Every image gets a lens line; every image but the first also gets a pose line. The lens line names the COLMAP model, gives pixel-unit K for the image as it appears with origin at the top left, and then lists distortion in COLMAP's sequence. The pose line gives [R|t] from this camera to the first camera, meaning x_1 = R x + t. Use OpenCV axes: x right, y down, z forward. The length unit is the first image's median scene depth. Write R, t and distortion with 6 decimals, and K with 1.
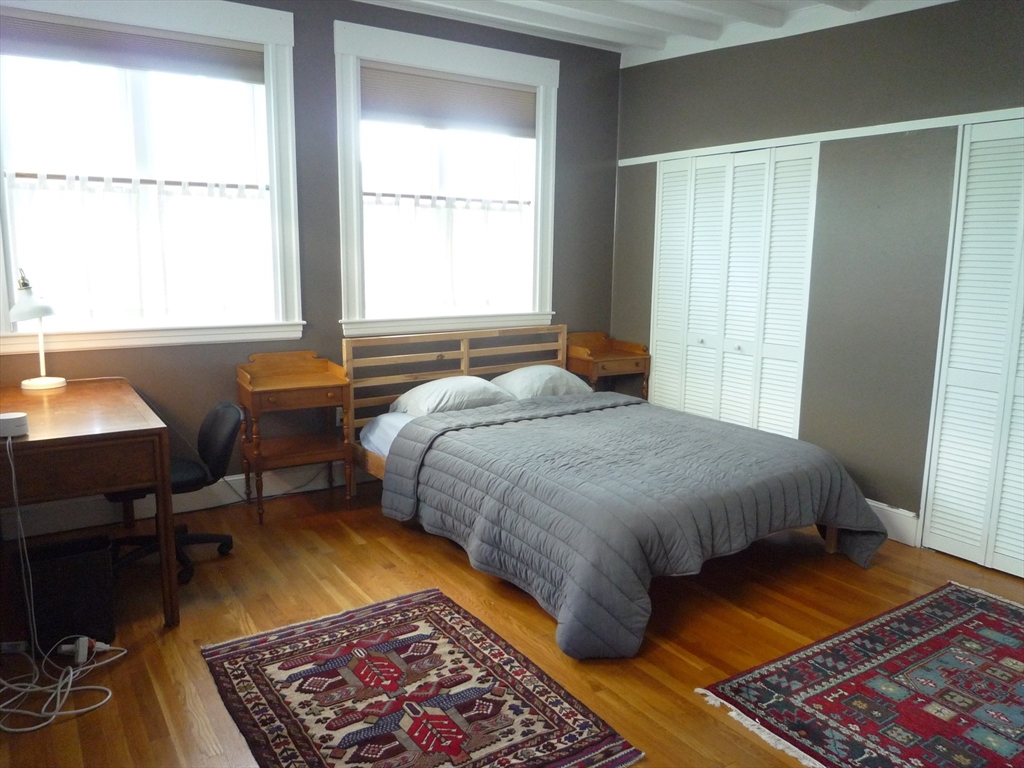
lens RADIAL K [[755.6, 0, 517.8], [0, 755.6, 384.1], [0, 0, 1]] dist [-0.008683, -0.034193]
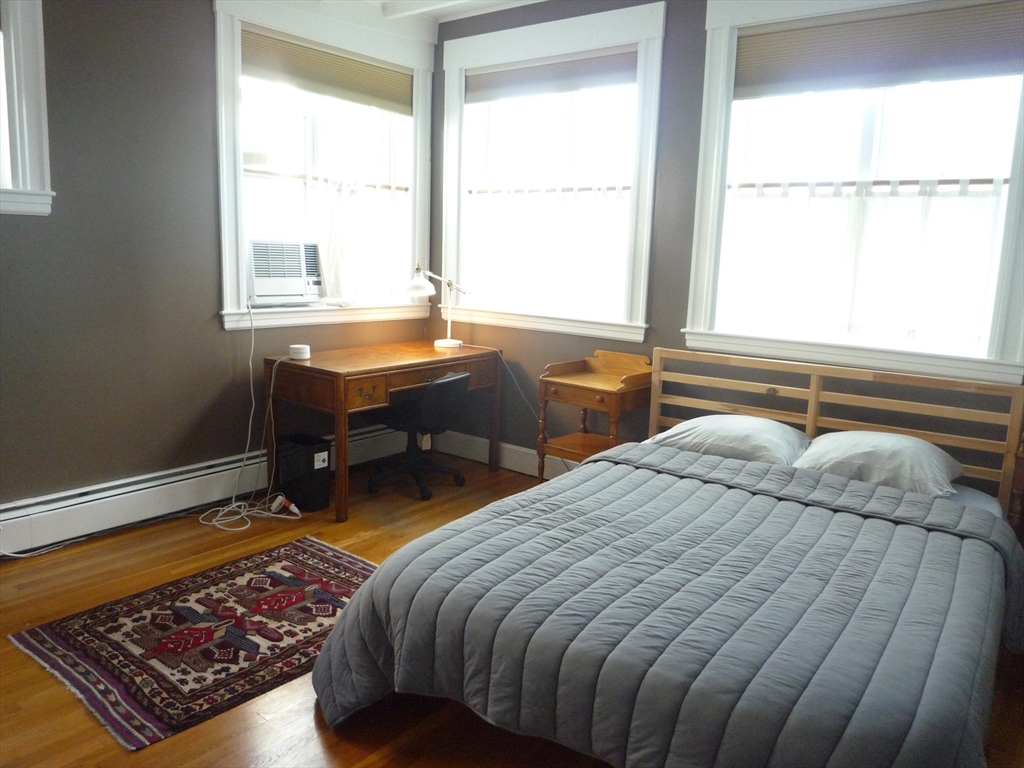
lens RADIAL K [[755.6, 0, 515.3], [0, 755.6, 384.6], [0, 0, 1]] dist [-0.008683, -0.034193]
pose [[0.308882, 0.169890, -0.935804, 0.880017], [-0.184765, 0.975891, 0.116182, -0.137000], [0.932981, 0.137018, 0.332825, 0.818069]]
